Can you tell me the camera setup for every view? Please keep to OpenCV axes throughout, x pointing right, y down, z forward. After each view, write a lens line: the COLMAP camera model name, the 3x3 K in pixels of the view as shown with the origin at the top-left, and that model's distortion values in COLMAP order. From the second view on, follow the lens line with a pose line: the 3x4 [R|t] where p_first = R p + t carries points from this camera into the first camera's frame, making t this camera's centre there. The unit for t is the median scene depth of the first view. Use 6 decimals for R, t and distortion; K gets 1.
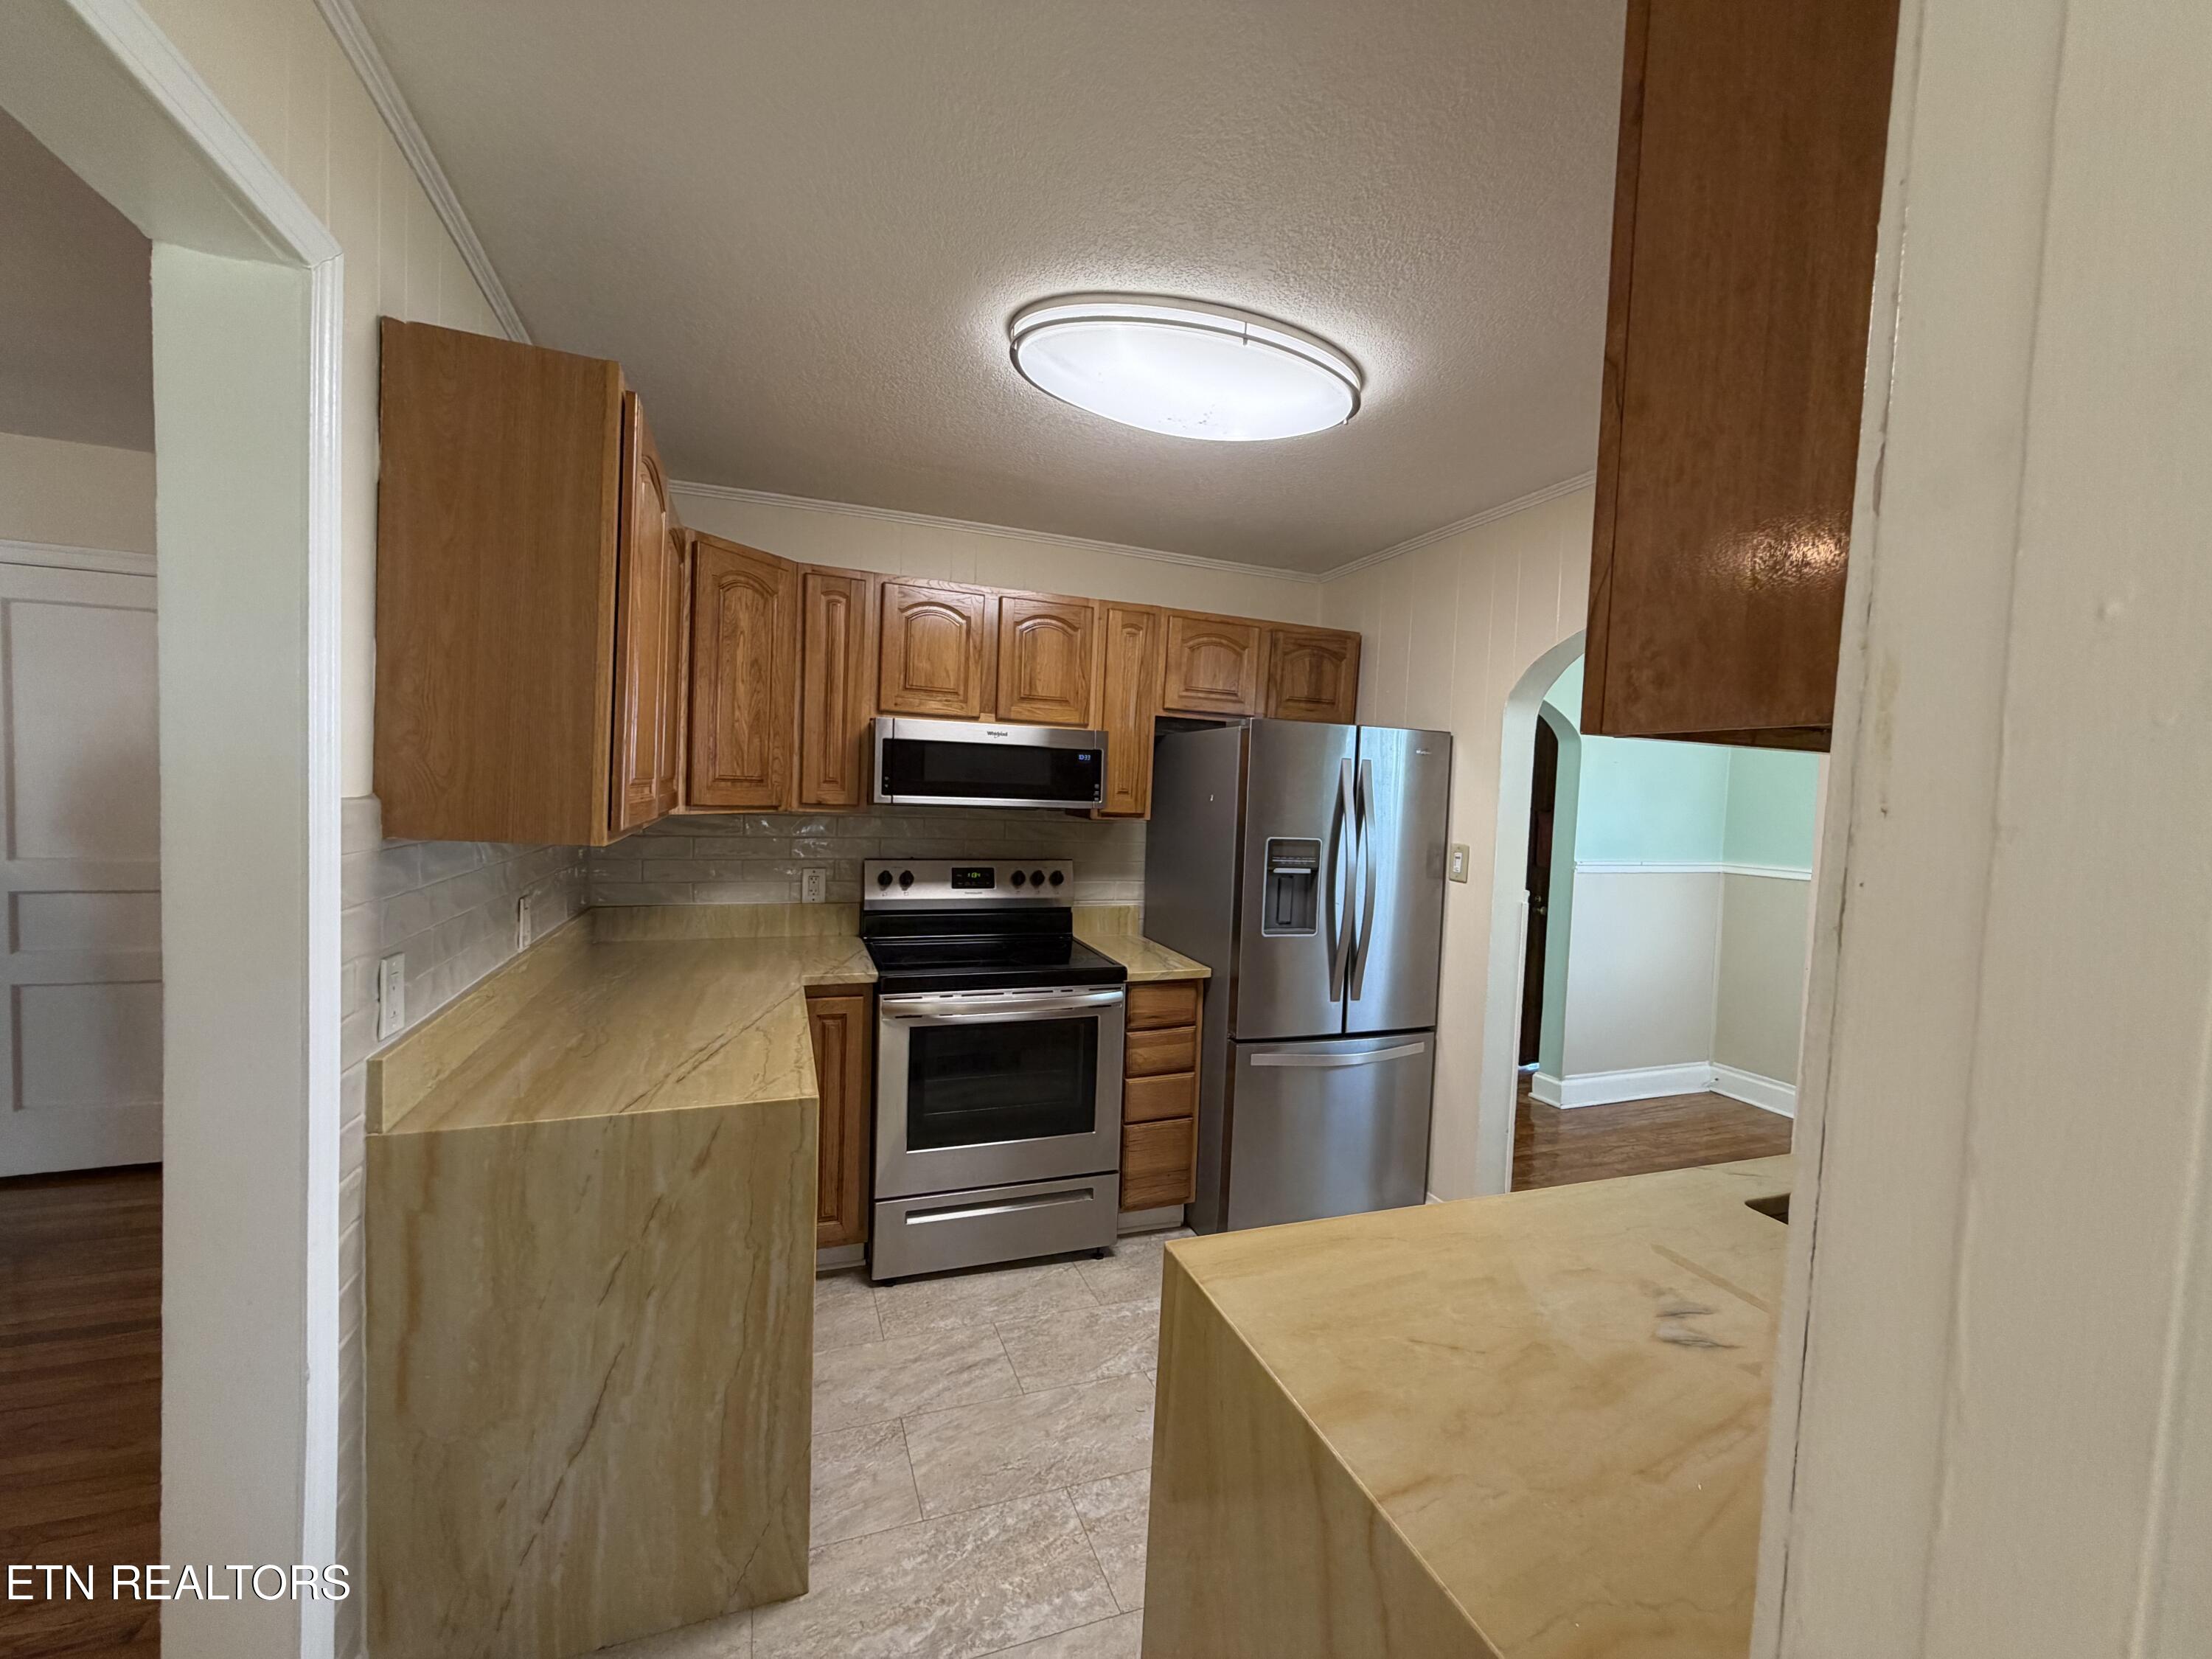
lens RADIAL K [[878.5, 0, 1101.9], [0, 878.5, 831.6], [0, 0, 1]] dist [-0.000057, -0.000555]
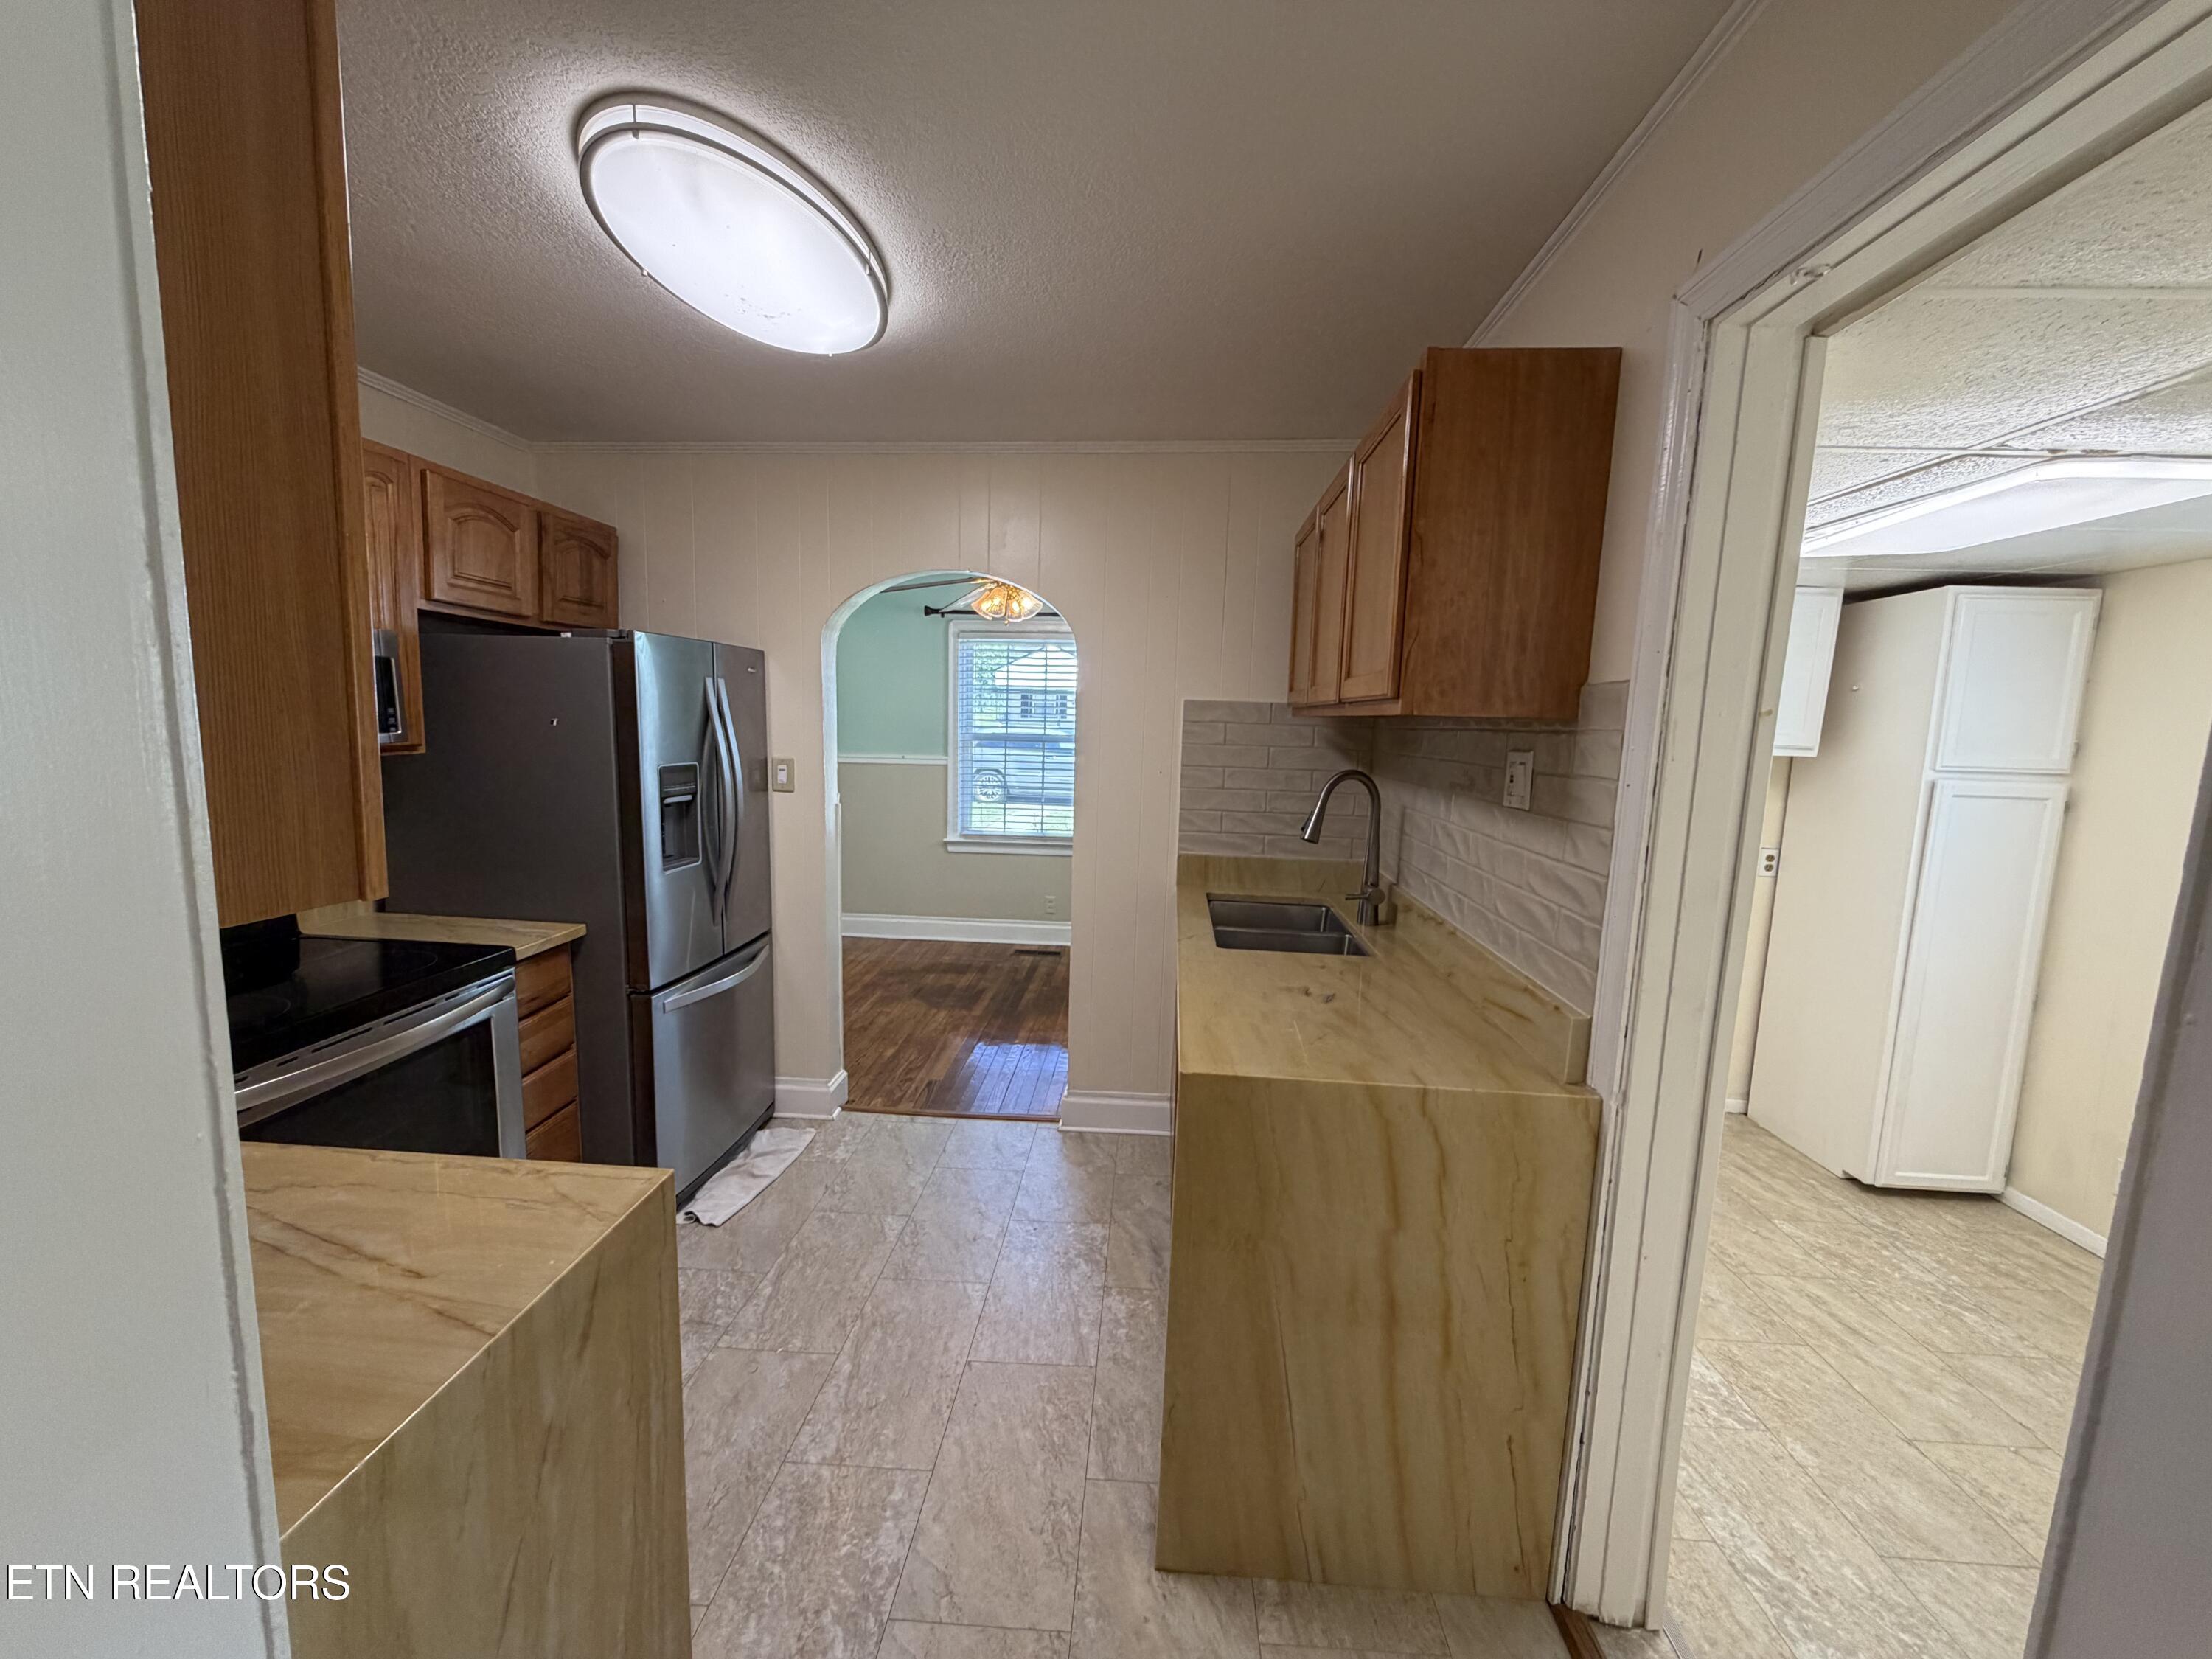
lens RADIAL K [[878.5, 0, 1101.9], [0, 878.5, 831.6], [0, 0, 1]] dist [-0.000057, -0.000555]
pose [[0.413536, -0.146729, 0.898587, -0.635400], [0.032256, 0.988671, 0.146595, -0.062657], [-0.909916, -0.031637, 0.413584, 0.296024]]
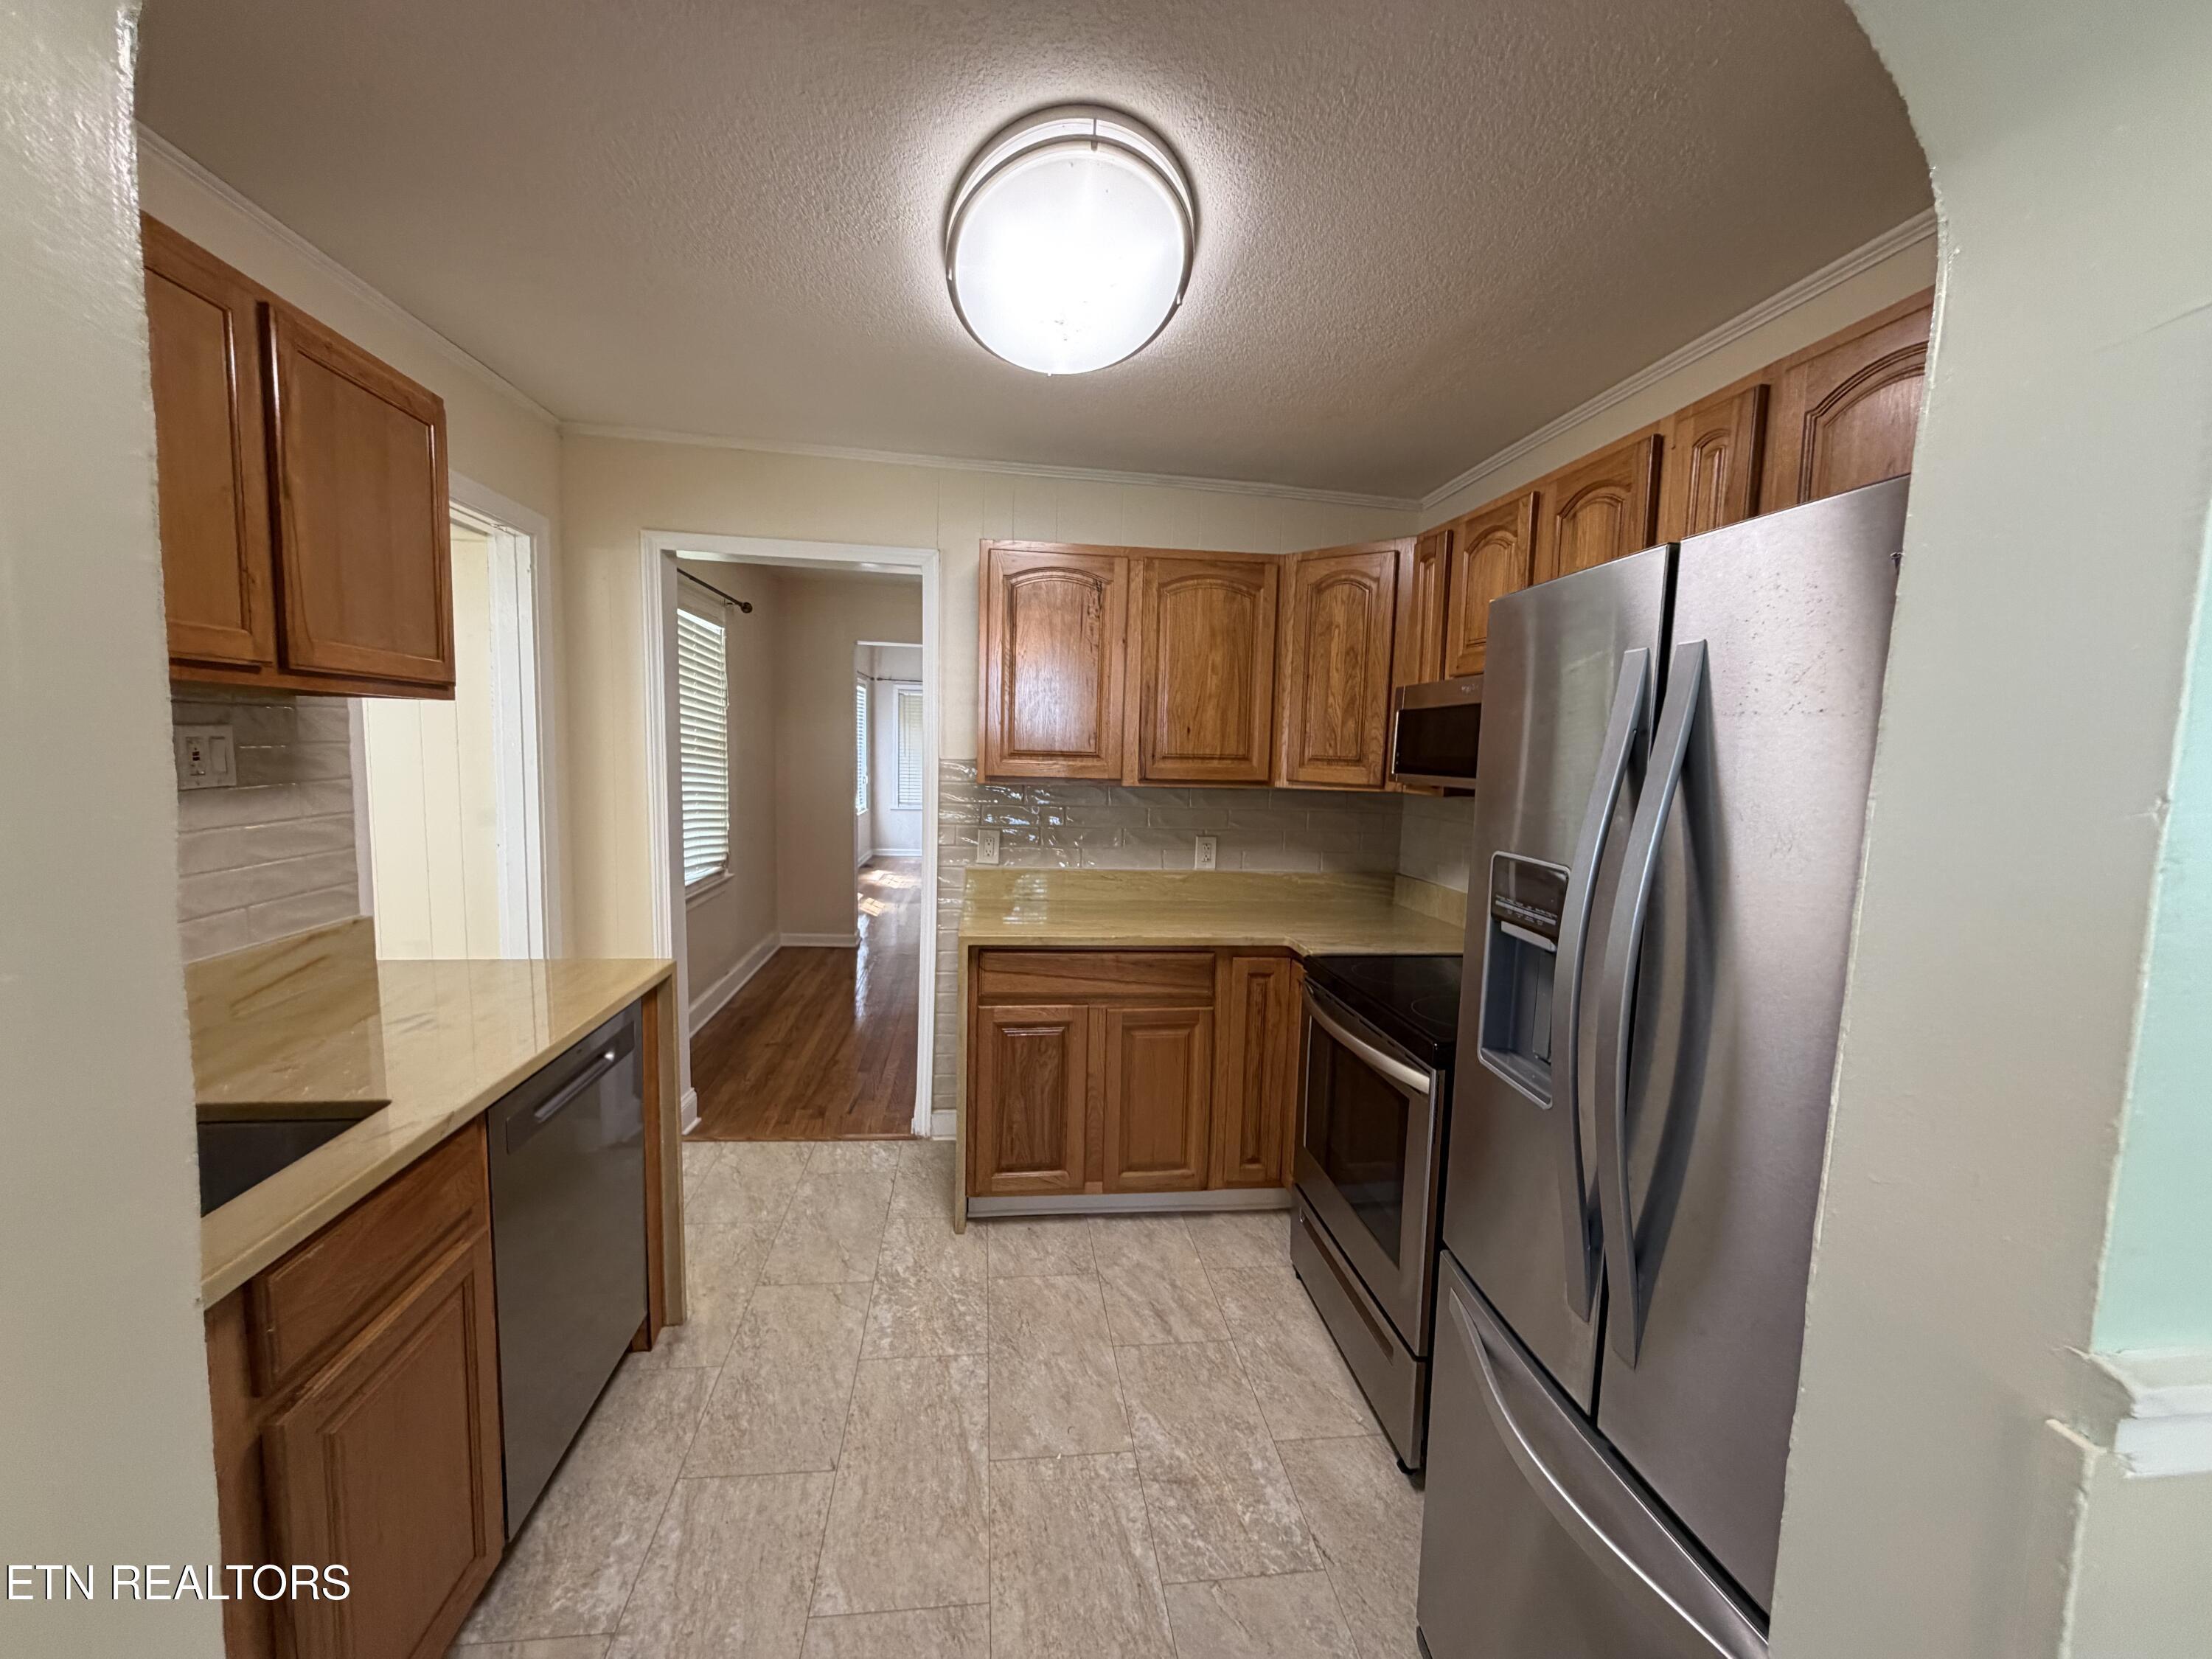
lens RADIAL K [[878.5, 0, 1101.9], [0, 878.5, 831.6], [0, 0, 1]] dist [-0.000057, -0.000555]
pose [[-0.226864, 0.046955, -0.972794, 0.978939], [-0.083924, 0.994179, 0.067559, -0.024723], [0.970304, 0.096967, -0.221603, 1.285437]]
